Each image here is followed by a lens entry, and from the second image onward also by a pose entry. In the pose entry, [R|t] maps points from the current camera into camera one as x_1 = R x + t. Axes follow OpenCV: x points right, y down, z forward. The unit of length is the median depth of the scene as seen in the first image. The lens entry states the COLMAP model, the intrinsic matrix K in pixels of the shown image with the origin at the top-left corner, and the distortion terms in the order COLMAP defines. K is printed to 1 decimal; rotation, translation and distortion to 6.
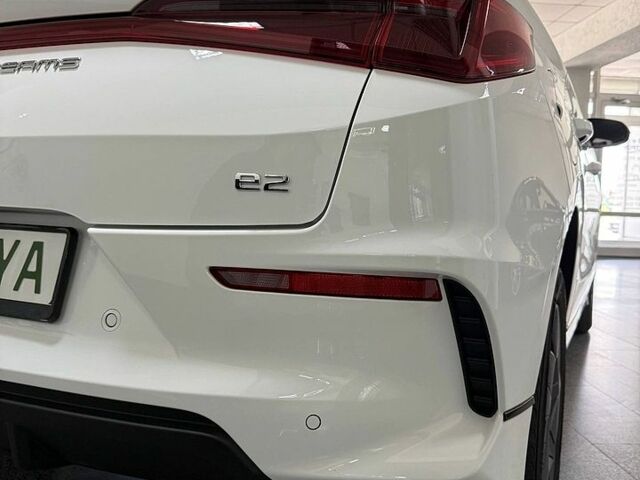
lens RADIAL K [[598.0, 0, 320.0], [0, 598.0, 240.0], [0, 0, 1]] dist [0.177704, -0.393440]
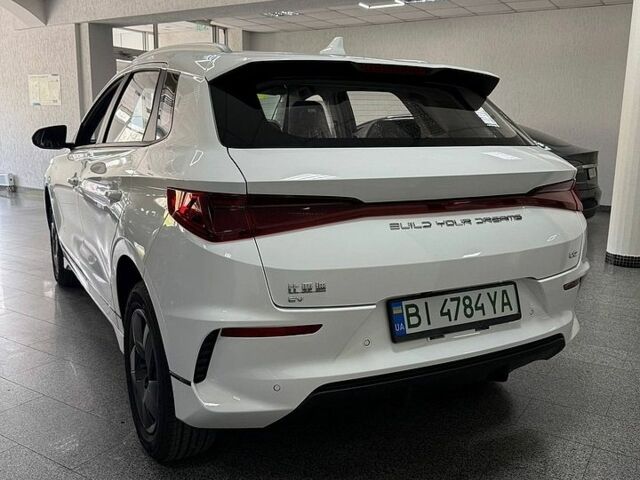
lens RADIAL K [[598.0, 0, 320.0], [0, 598.0, 240.0], [0, 0, 1]] dist [0.177704, -0.393440]
pose [[0.562641, -0.158251, 0.811414, -2.876486], [0.063271, 0.986871, 0.148598, -0.613763], [-0.824277, -0.032268, 0.565267, 0.261218]]
